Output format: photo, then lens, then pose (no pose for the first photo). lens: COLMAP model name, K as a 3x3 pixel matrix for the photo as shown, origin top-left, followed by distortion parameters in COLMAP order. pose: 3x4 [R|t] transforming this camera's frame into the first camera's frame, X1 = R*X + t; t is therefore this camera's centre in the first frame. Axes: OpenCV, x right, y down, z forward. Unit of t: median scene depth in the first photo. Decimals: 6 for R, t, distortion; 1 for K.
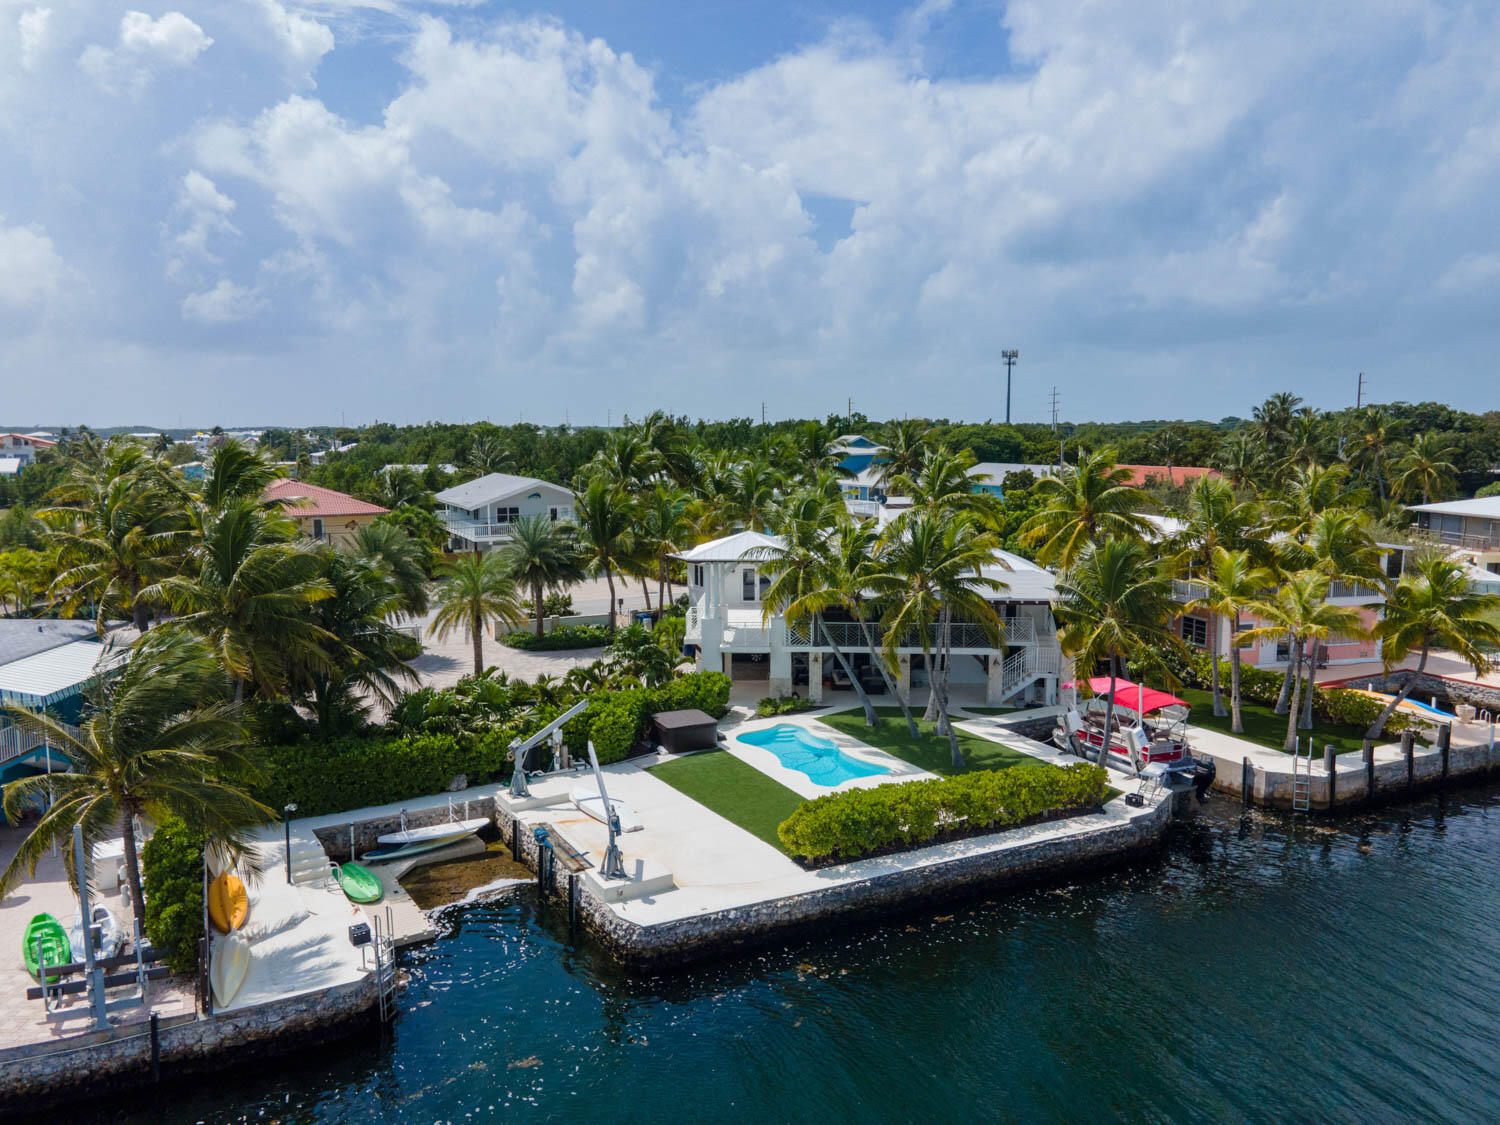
lens RADIAL K [[1094.3, 0, 756.0], [0, 1094.3, 561.6], [0, 0, 1]] dist [0.027022, 0.029423]
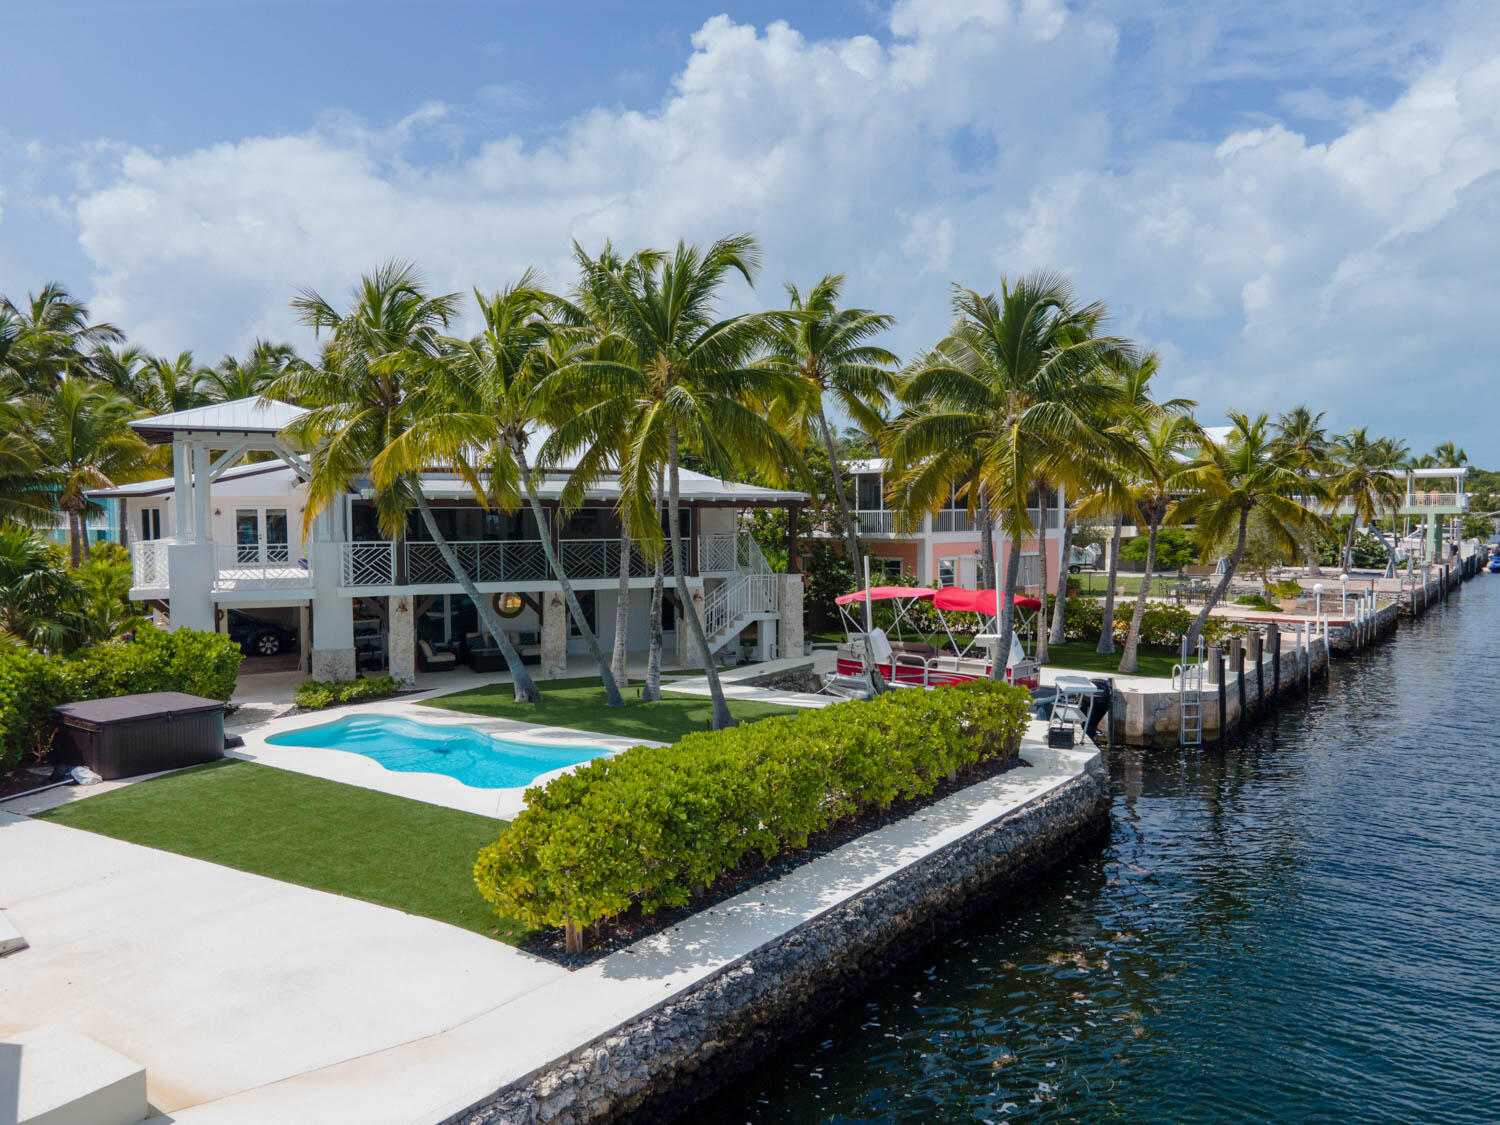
lens RADIAL K [[1098.0, 0, 753.7], [0, 1098.0, 554.3], [0, 0, 1]] dist [0.017026, 0.037911]
pose [[0.892470, -0.022206, 0.450560, -0.053980], [0.059755, 0.995806, -0.069283, 0.155251], [-0.447132, 0.088756, 0.890054, 0.566566]]
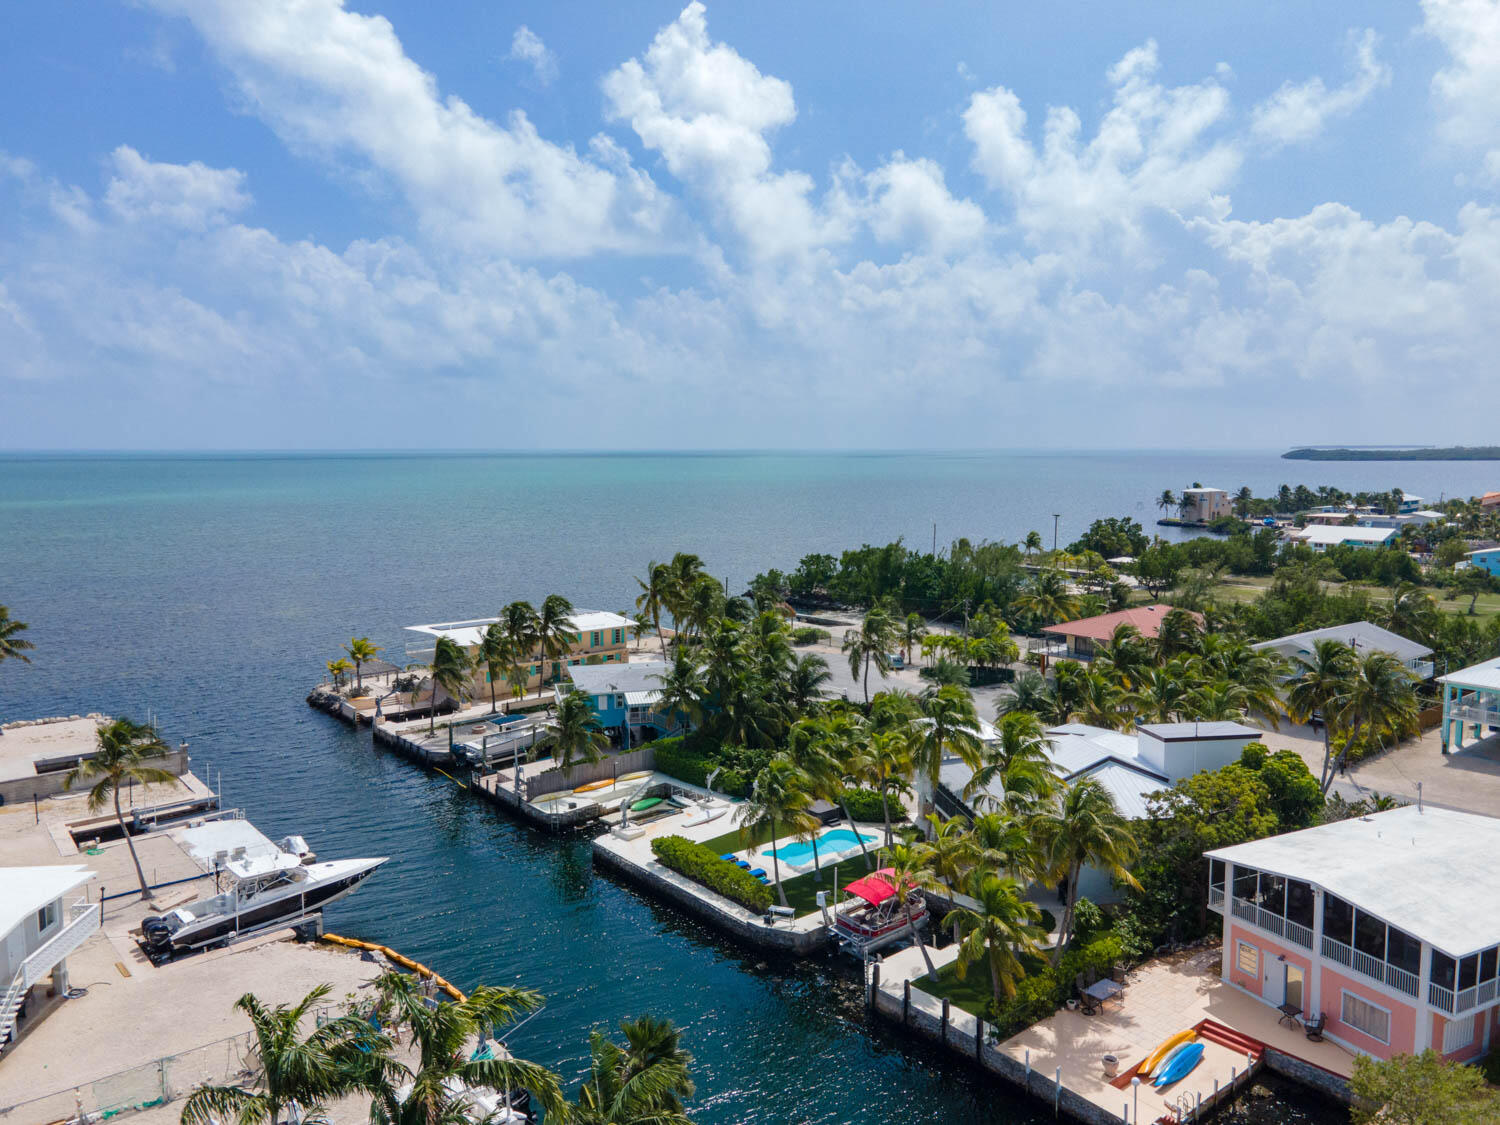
lens RADIAL K [[1068.1, 0, 779.1], [0, 1068.1, 488.3], [0, 0, 1]] dist [0.037326, 0.007876]
pose [[0.260966, 0.046853, -0.964210, 1.980678], [-0.120452, 0.992596, 0.015632, -0.490709], [0.957804, 0.112062, 0.264677, 0.506158]]
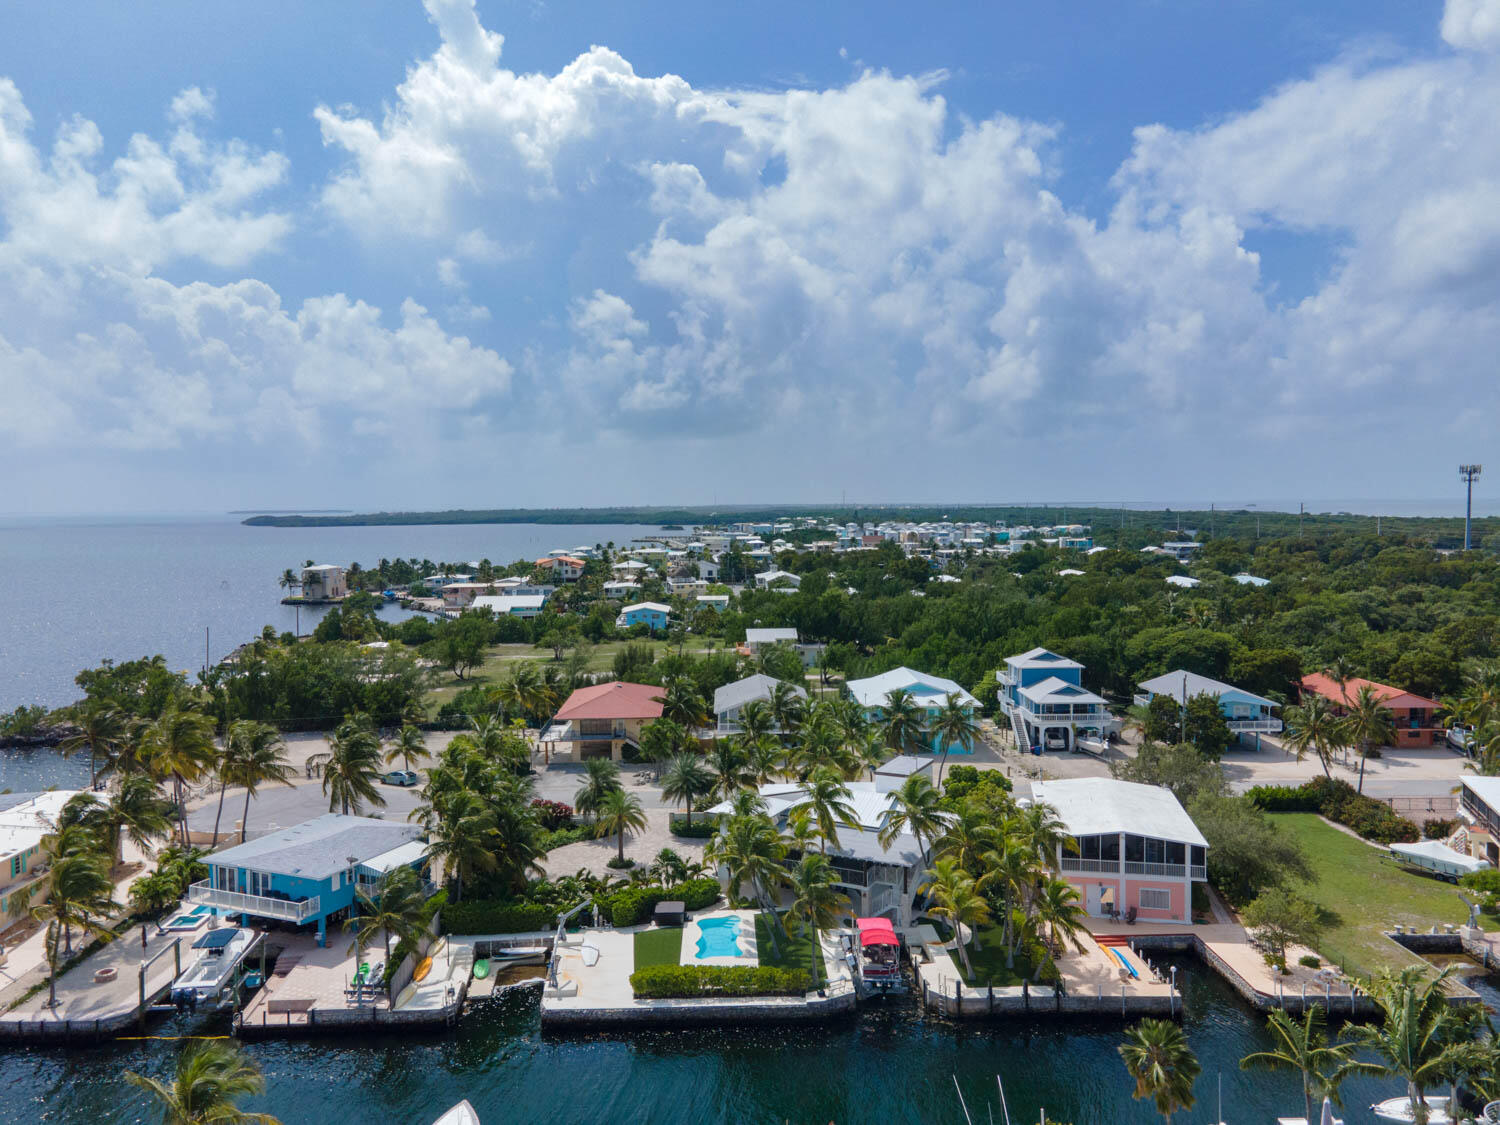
lens RADIAL K [[1094.3, 0, 756.0], [0, 1094.3, 561.6], [0, 0, 1]] dist [0.027022, 0.029423]
pose [[0.907570, 0.018741, -0.419482, 1.070319], [-0.046568, 0.997333, -0.056194, -0.443381], [0.417310, 0.070535, 0.906023, -0.895922]]
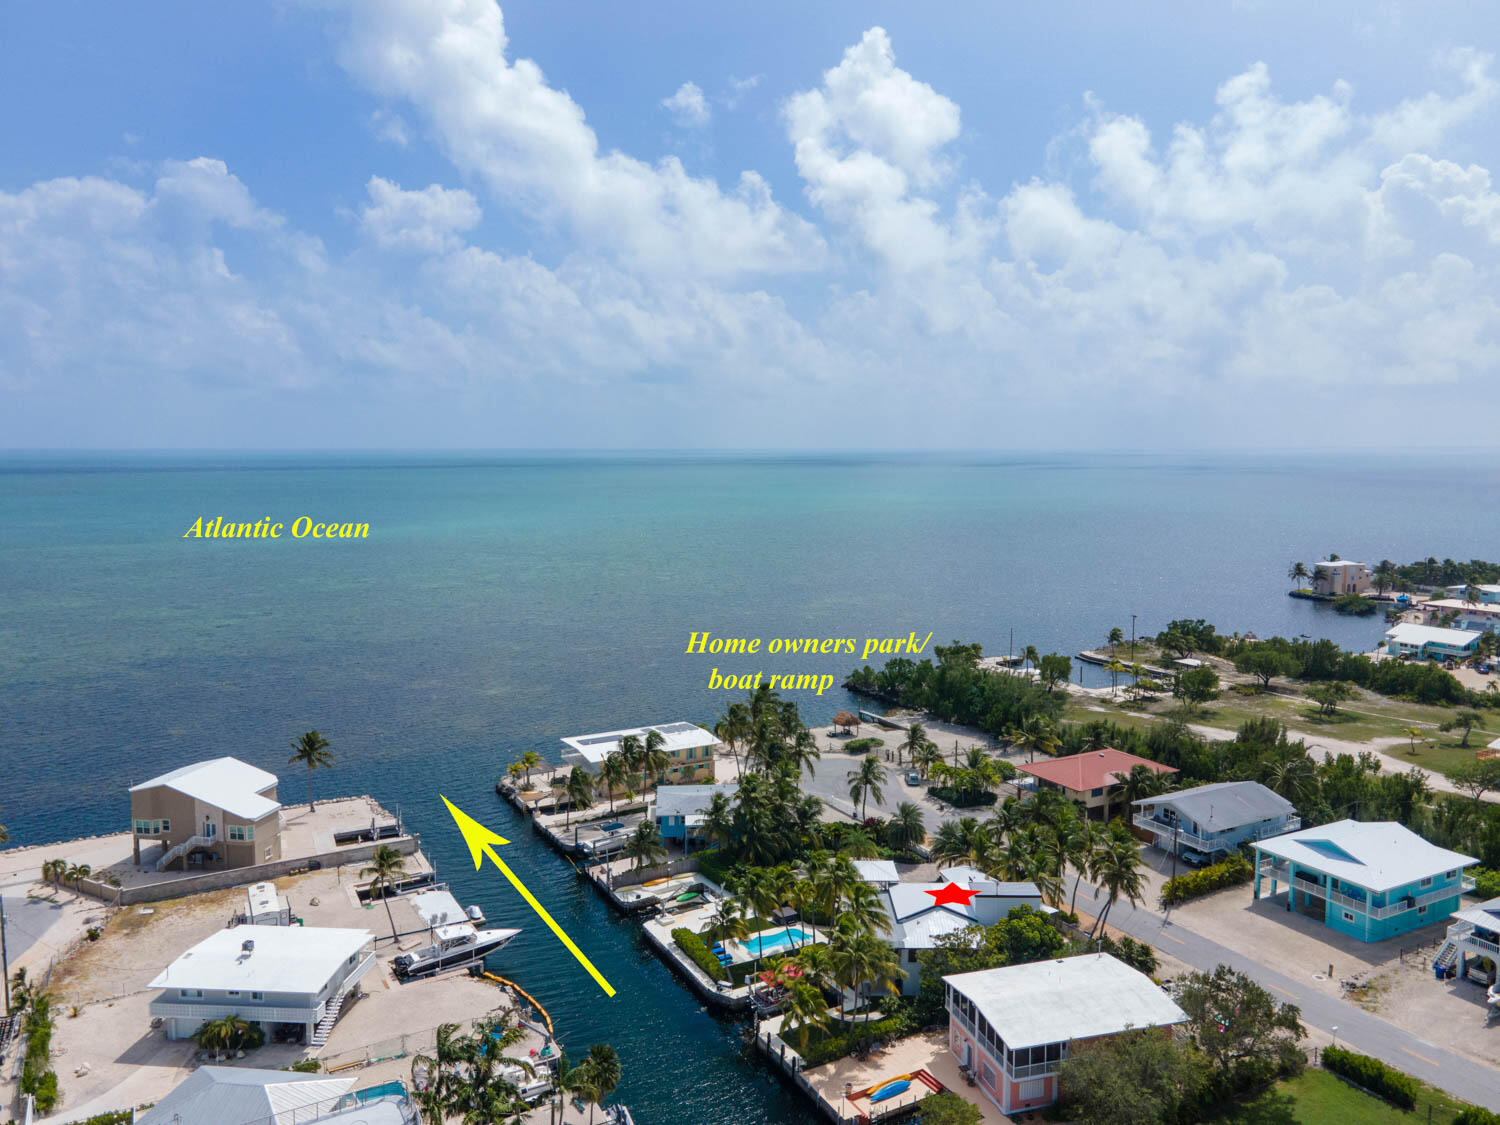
lens RADIAL K [[1094.3, 0, 756.0], [0, 1094.3, 561.6], [0, 0, 1]] dist [0.027022, 0.029423]
pose [[0.047241, 0.122326, -0.991365, 3.264642], [-0.107009, 0.987381, 0.116735, -1.328281], [0.993135, 0.100570, 0.059735, 0.820662]]
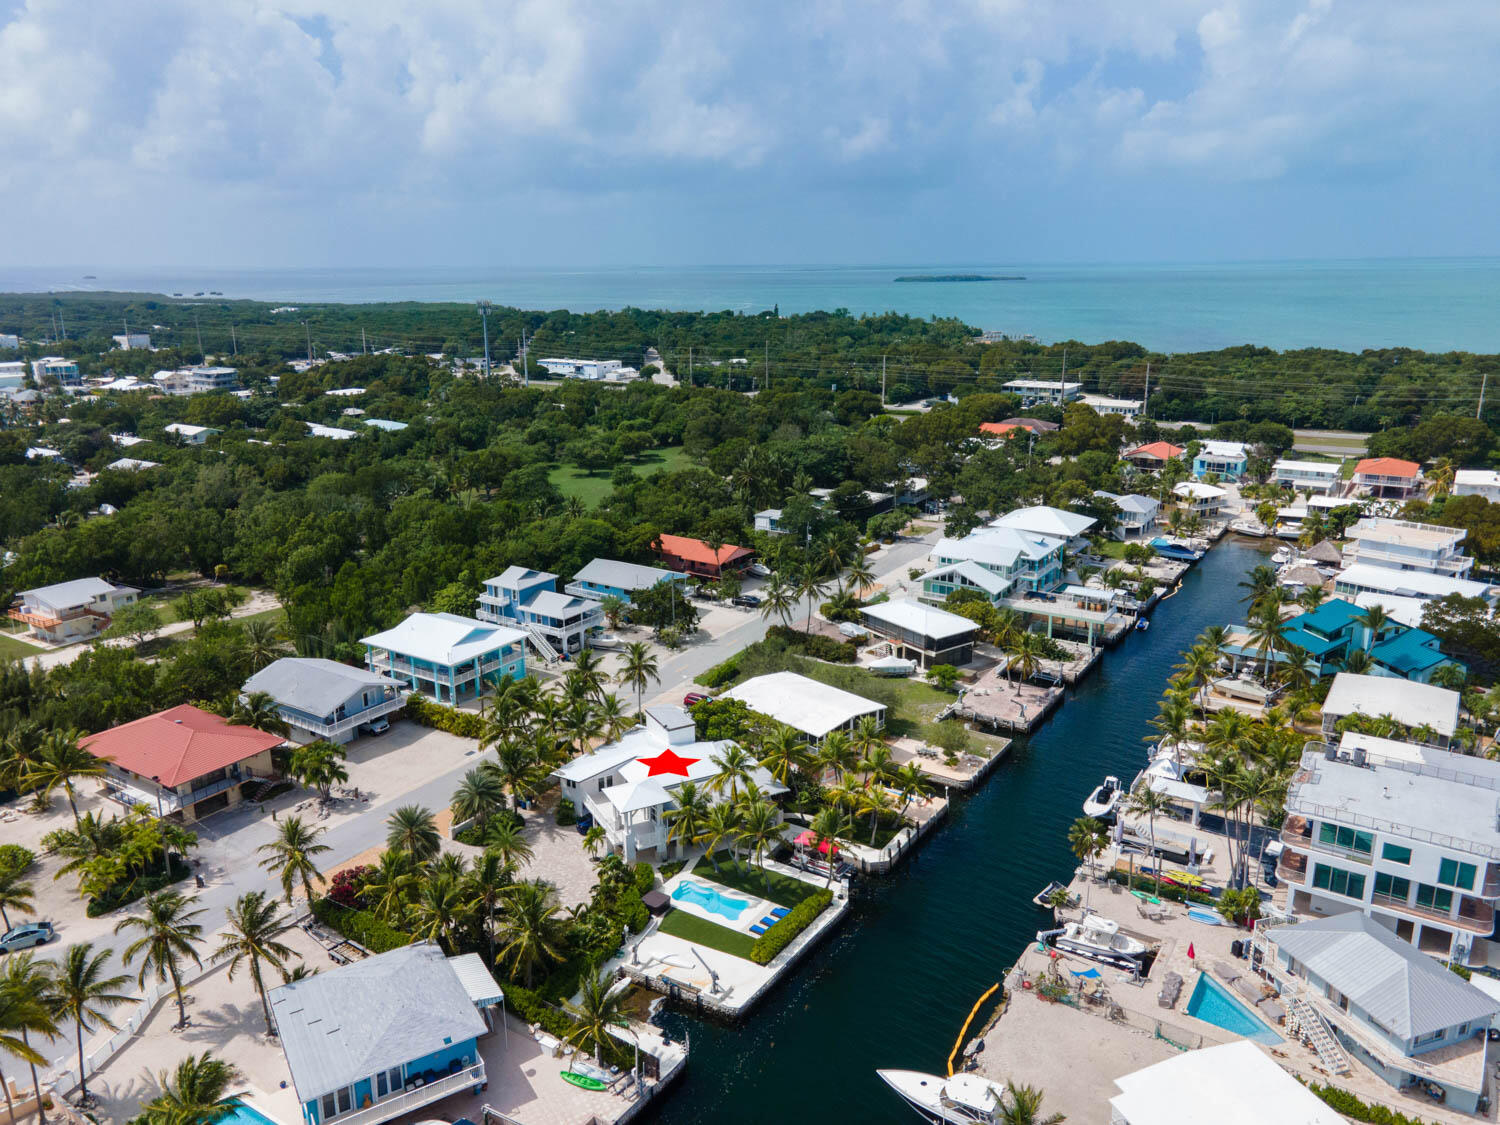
lens RADIAL K [[1094.3, 0, 756.0], [0, 1094.3, 561.6], [0, 0, 1]] dist [0.027022, 0.029423]
pose [[0.871154, -0.138778, 0.470990, -1.072189], [0.071683, 0.984895, 0.157615, -1.111515], [-0.485750, -0.103545, 0.867943, -1.270817]]
